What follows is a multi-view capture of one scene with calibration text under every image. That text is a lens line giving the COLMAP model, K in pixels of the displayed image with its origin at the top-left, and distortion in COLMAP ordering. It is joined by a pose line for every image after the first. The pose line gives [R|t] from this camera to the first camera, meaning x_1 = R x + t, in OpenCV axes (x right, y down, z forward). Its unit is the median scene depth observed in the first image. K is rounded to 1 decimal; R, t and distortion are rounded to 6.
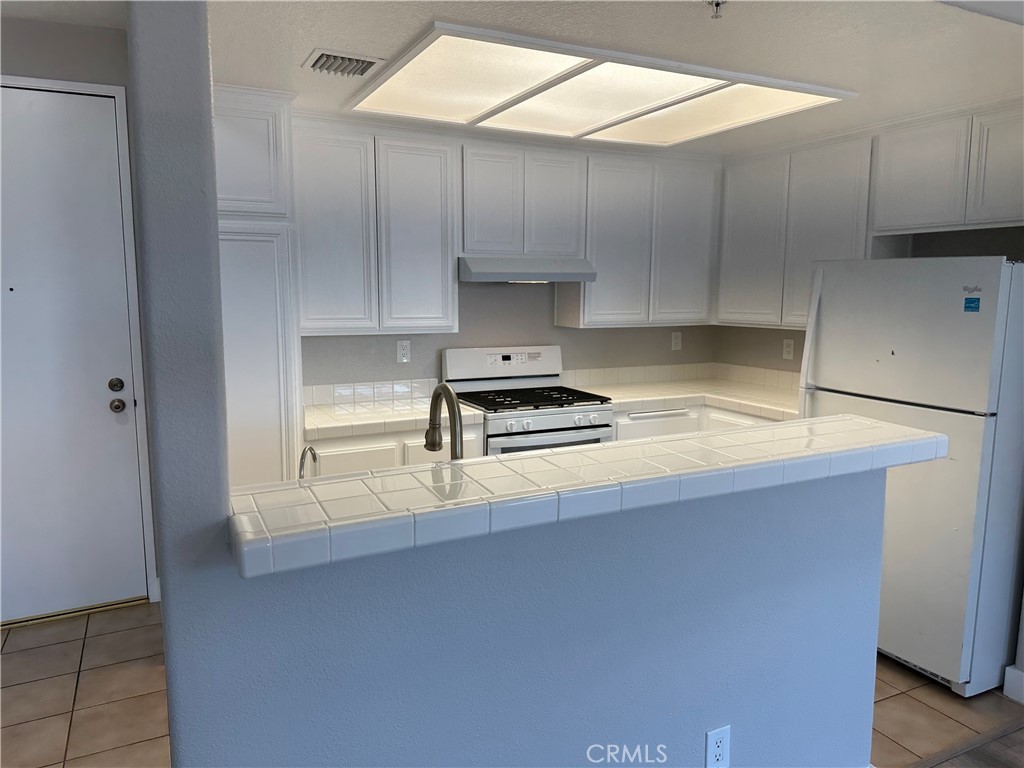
lens RADIAL K [[720.6, 0, 514.2], [0, 720.6, 379.9], [0, 0, 1]] dist [0.093252, -0.130375]
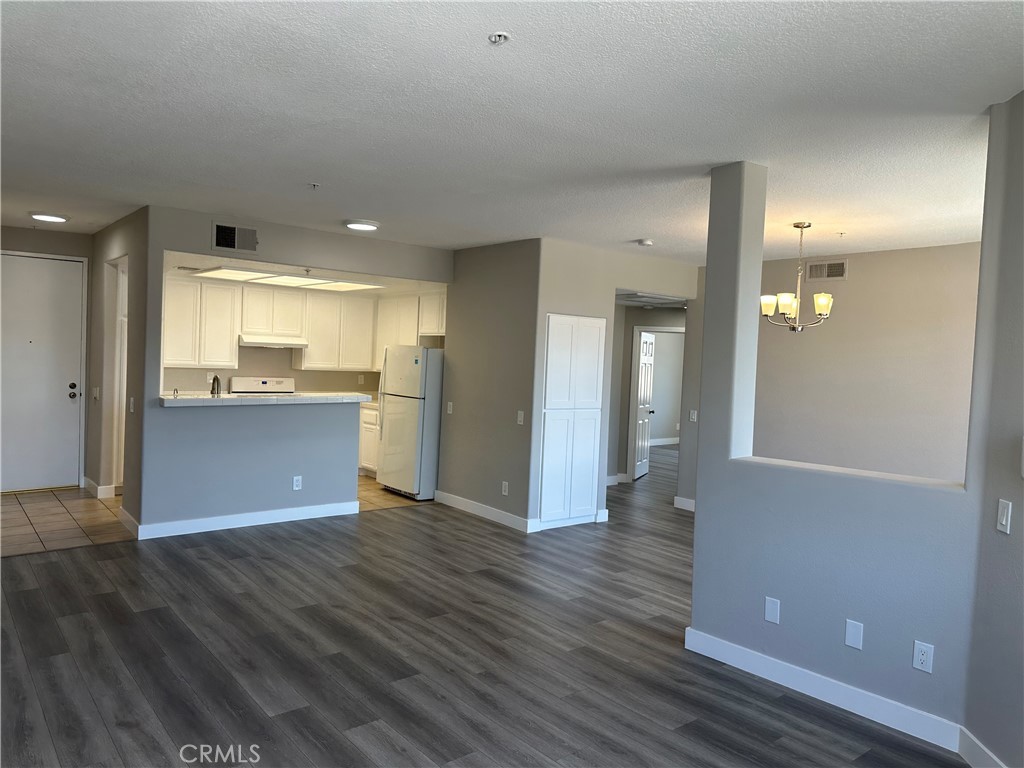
lens RADIAL K [[720.6, 0, 514.2], [0, 720.6, 379.9], [0, 0, 1]] dist [0.093252, -0.130375]
pose [[0.976373, 0.029415, 0.214081, 0.271960], [-0.009761, 0.995684, -0.092292, 0.166212], [-0.215871, 0.088022, 0.972446, -1.350191]]
